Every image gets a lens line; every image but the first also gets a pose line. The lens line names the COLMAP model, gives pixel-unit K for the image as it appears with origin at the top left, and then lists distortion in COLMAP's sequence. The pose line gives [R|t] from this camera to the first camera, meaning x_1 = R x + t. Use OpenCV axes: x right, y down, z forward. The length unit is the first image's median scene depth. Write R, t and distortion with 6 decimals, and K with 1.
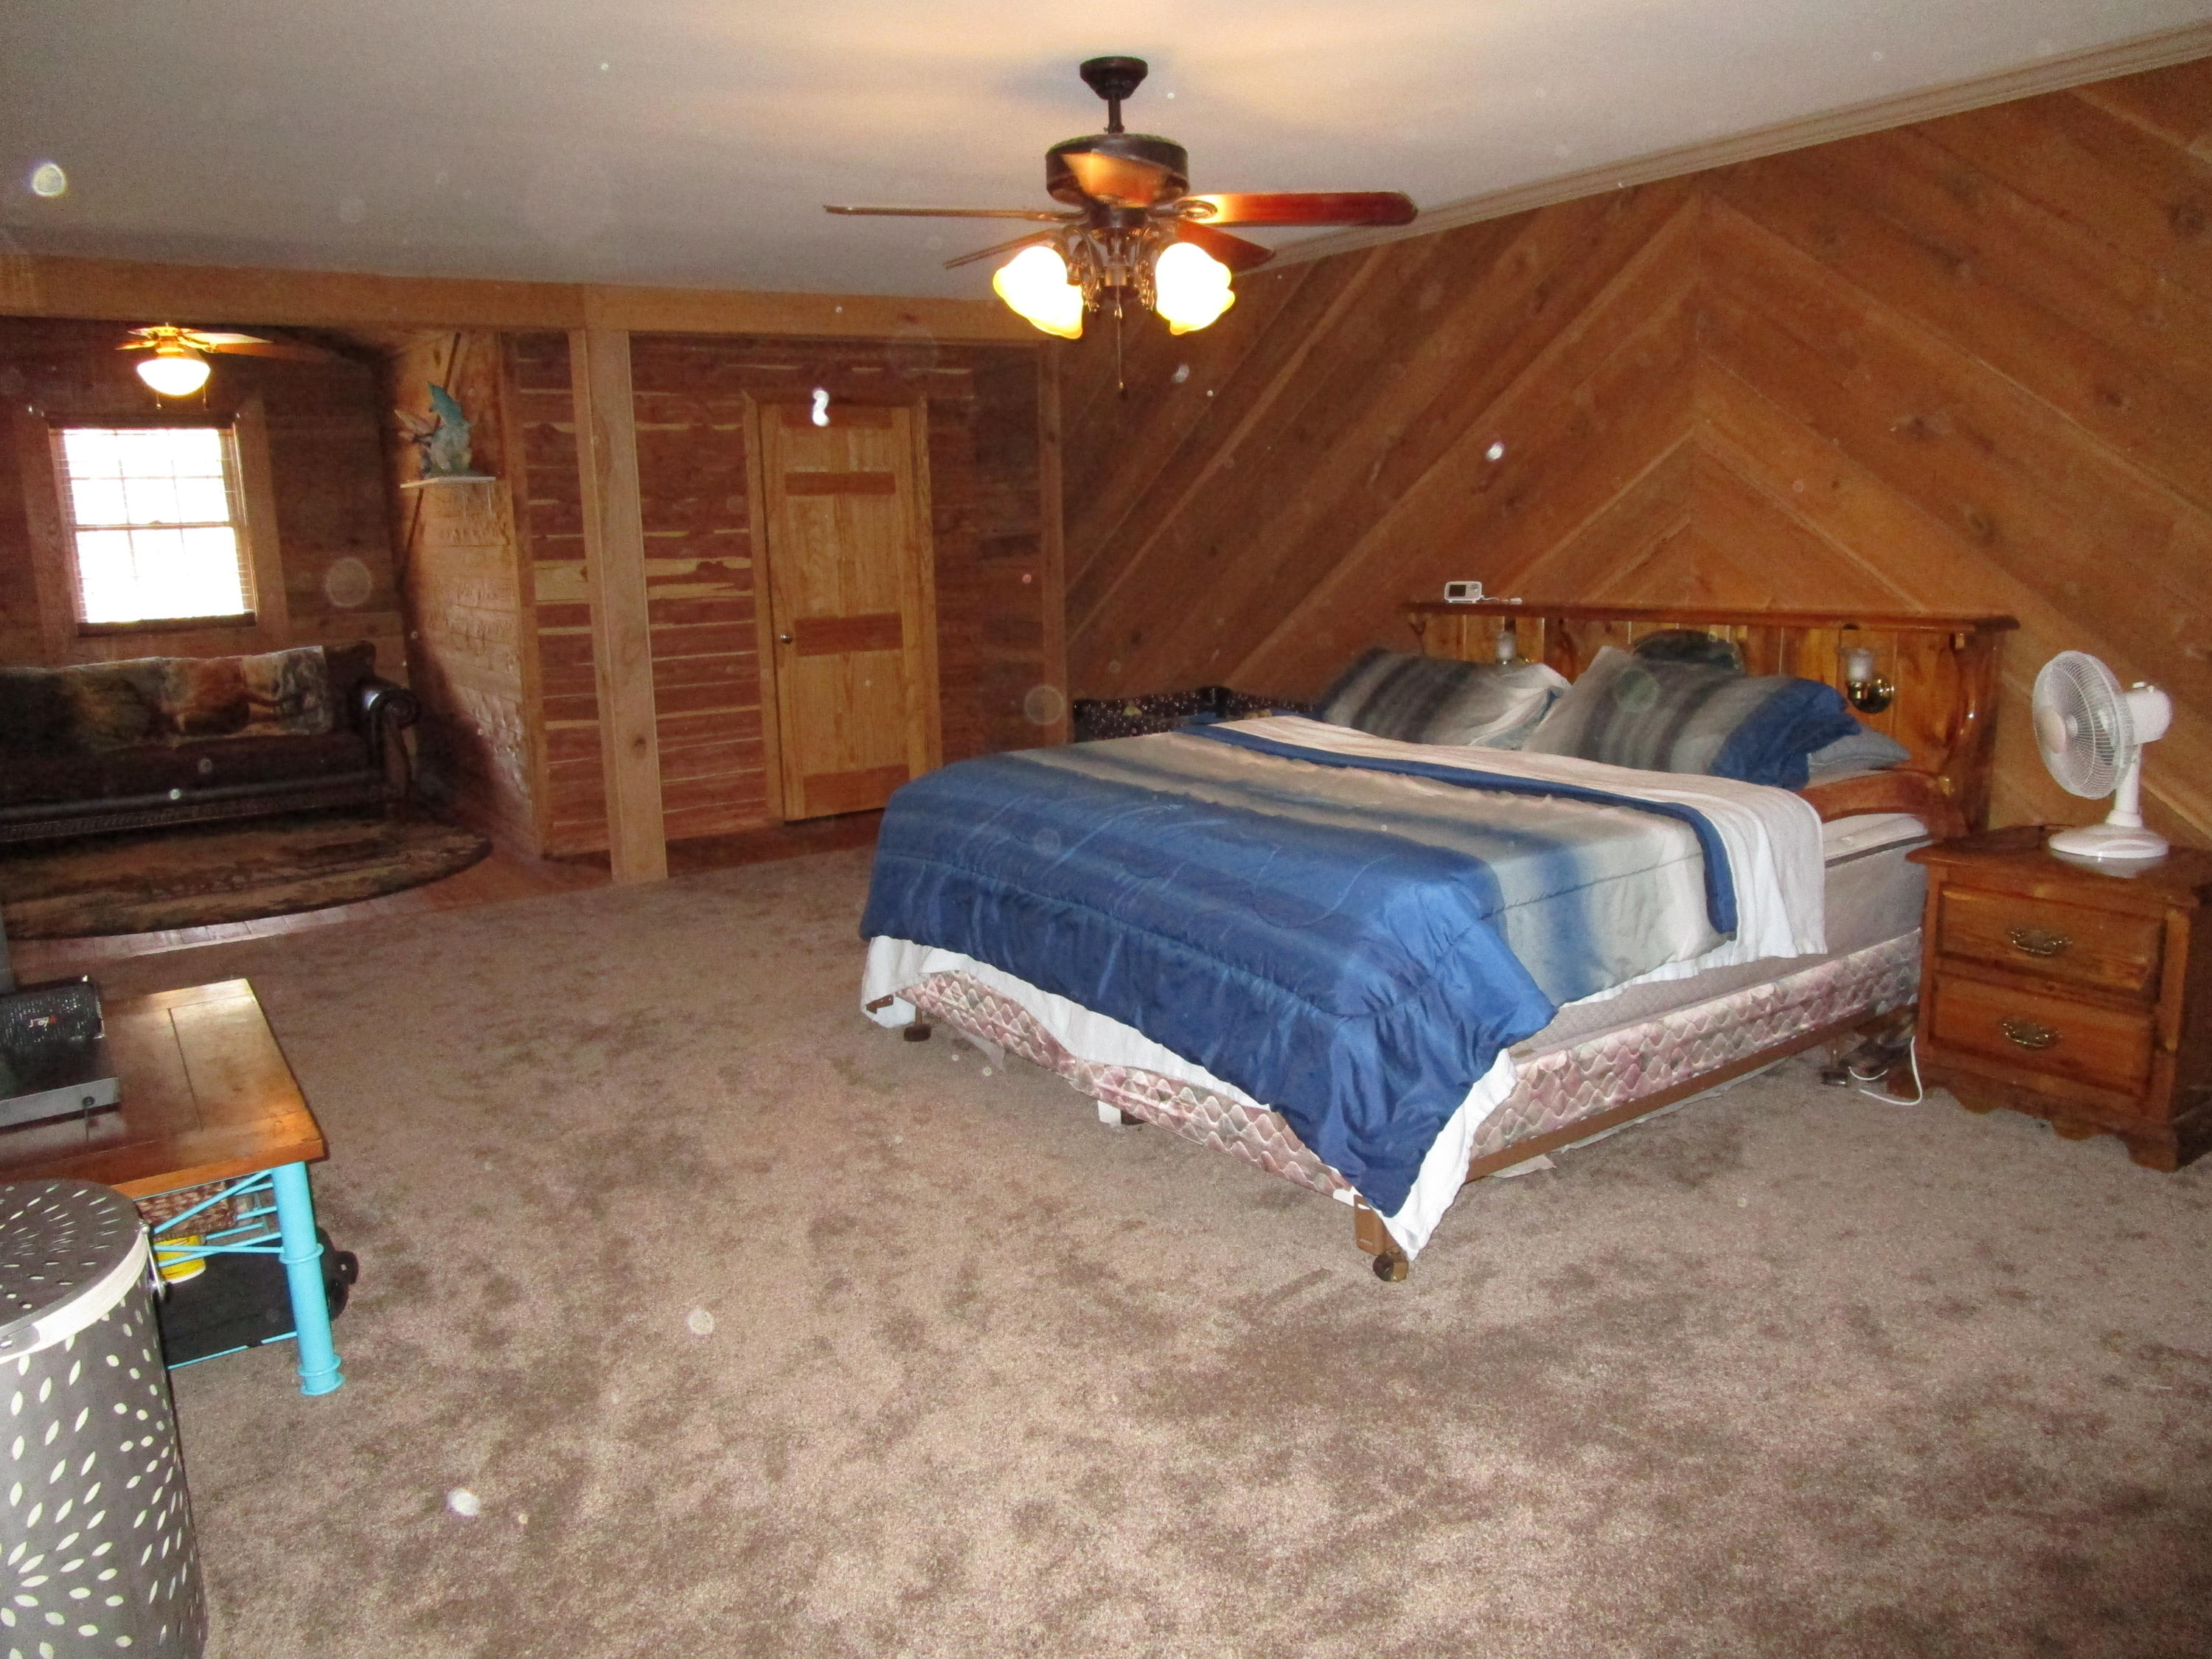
lens RADIAL K [[1578.9, 0, 1112.7], [0, 1578.9, 826.6], [0, 0, 1]] dist [-0.038150, 0.020942]
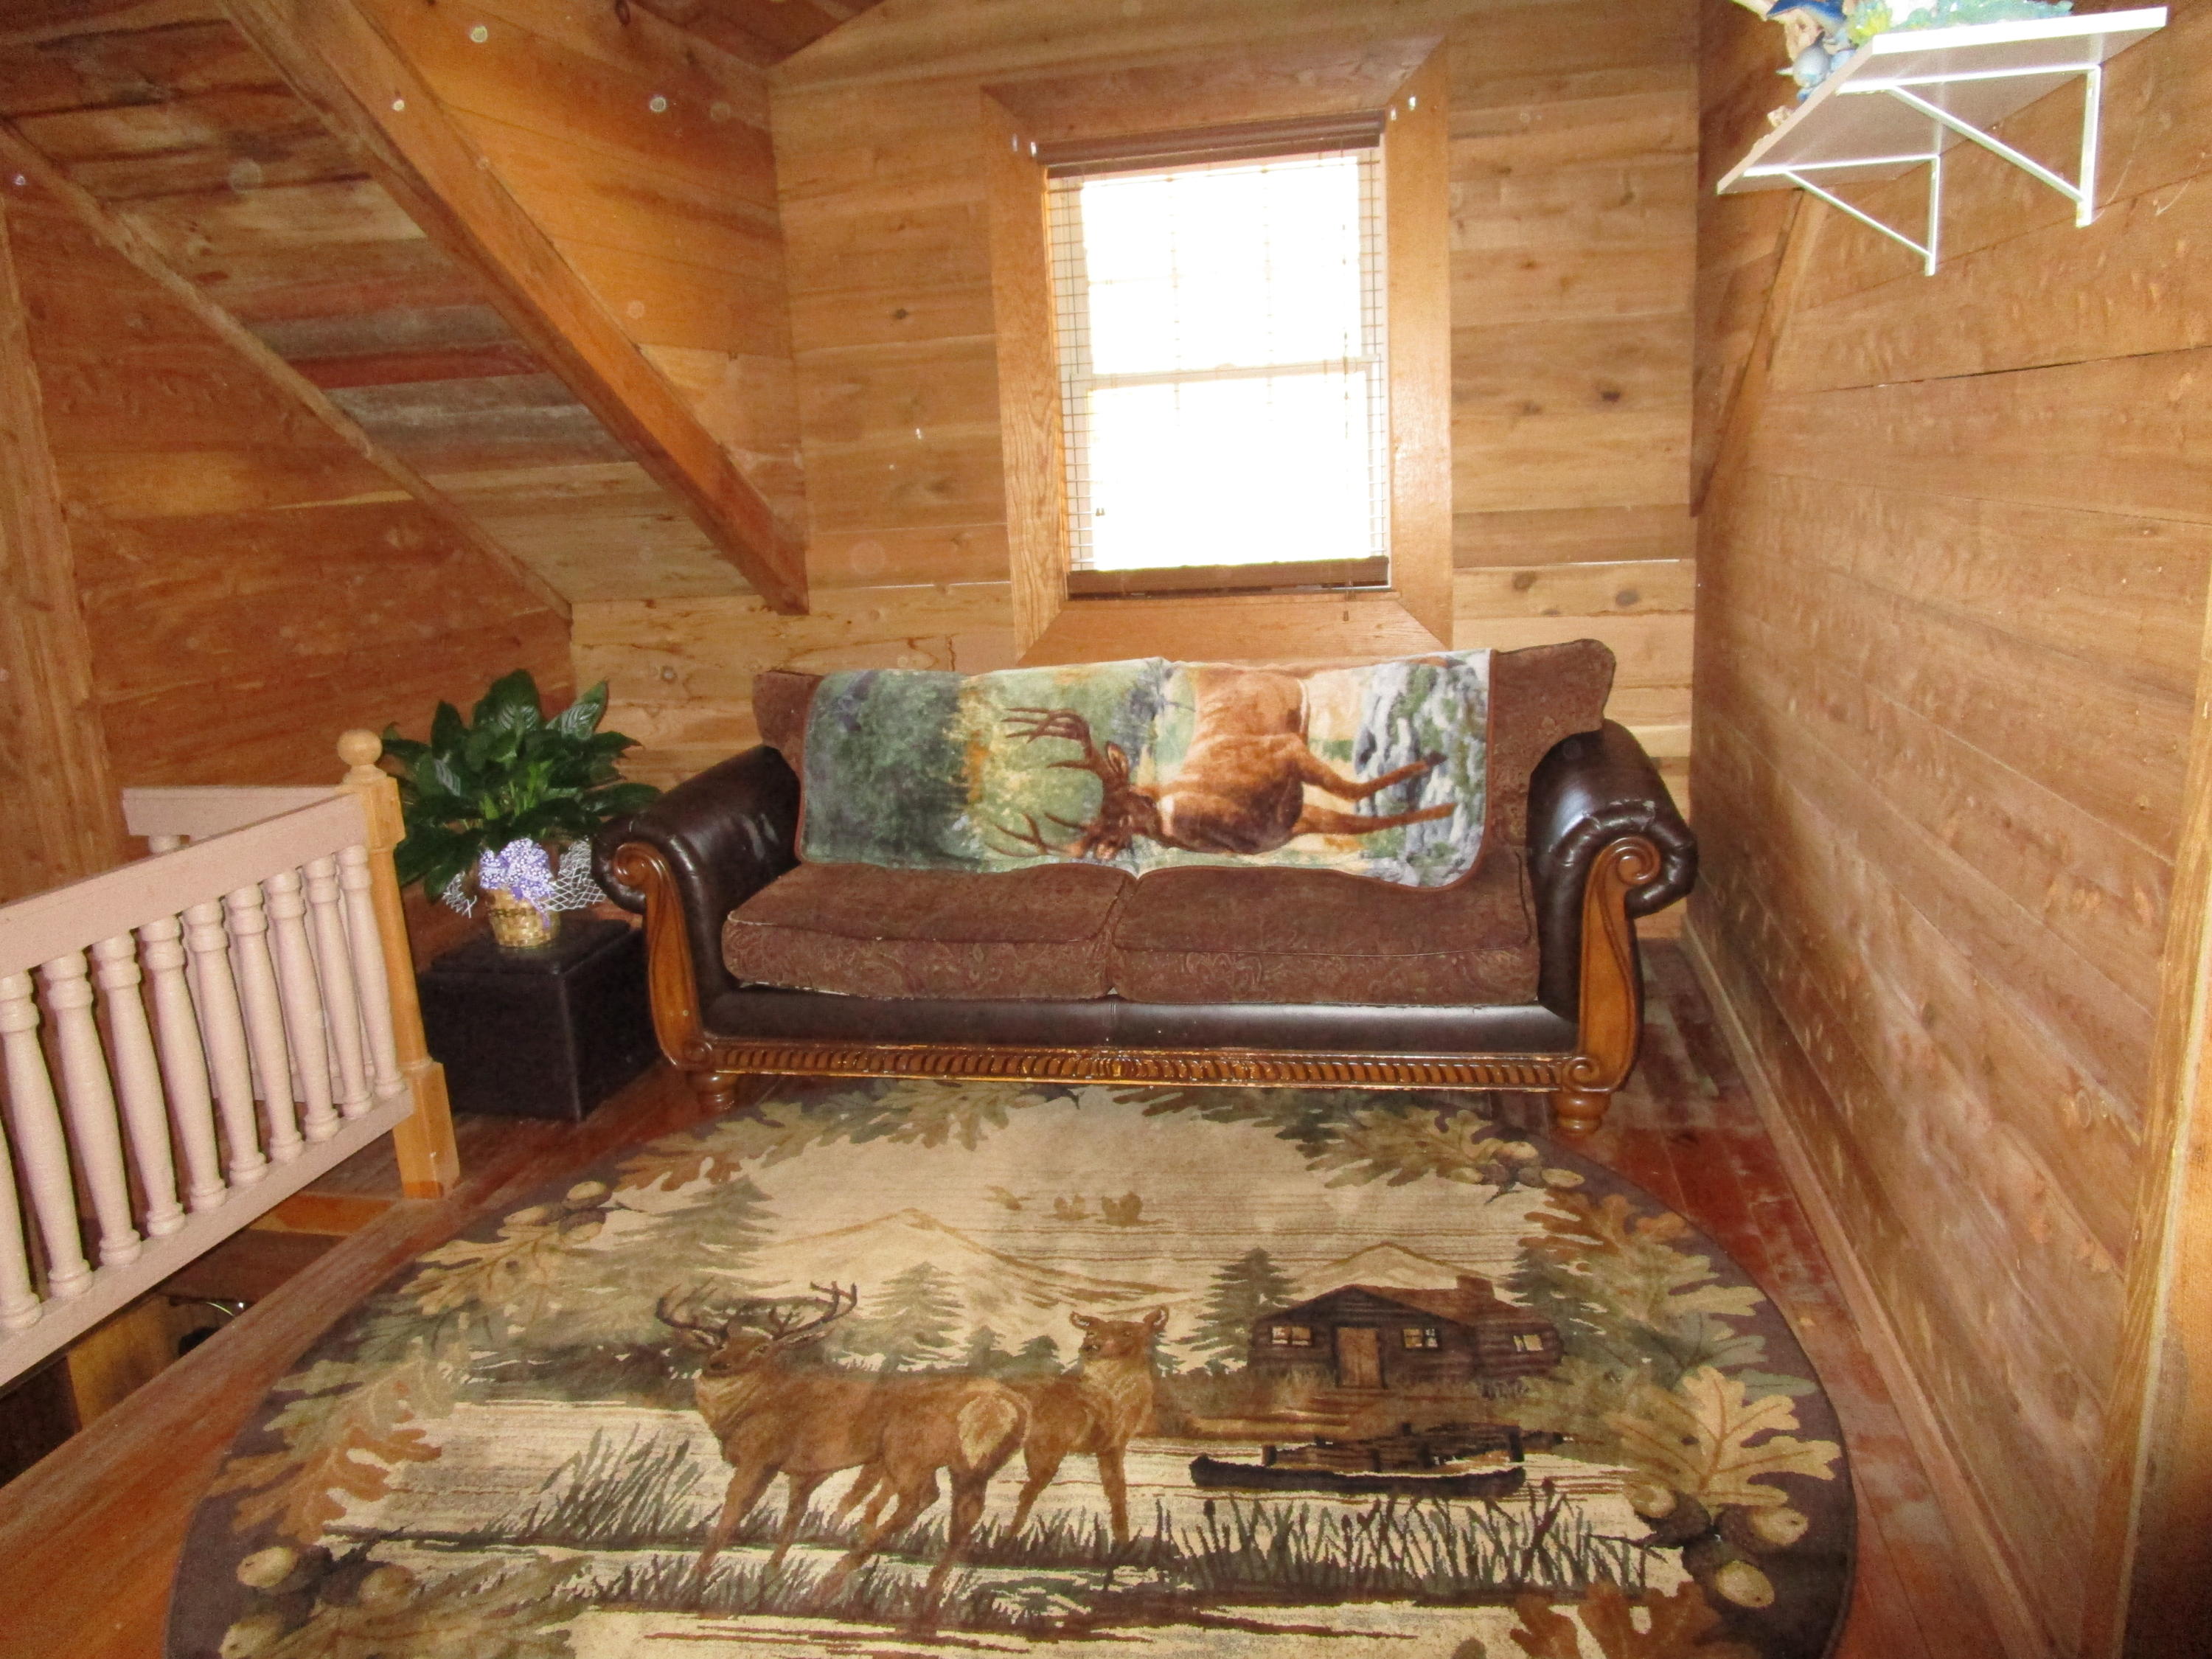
lens RADIAL K [[1578.9, 0, 1112.7], [0, 1578.9, 827.2], [0, 0, 1]] dist [-0.038150, 0.020942]
pose [[0.701433, 0.155953, -0.695464, -0.286804], [-0.104120, 0.987721, 0.116476, -0.111181], [0.705089, -0.009289, 0.709058, 0.653615]]
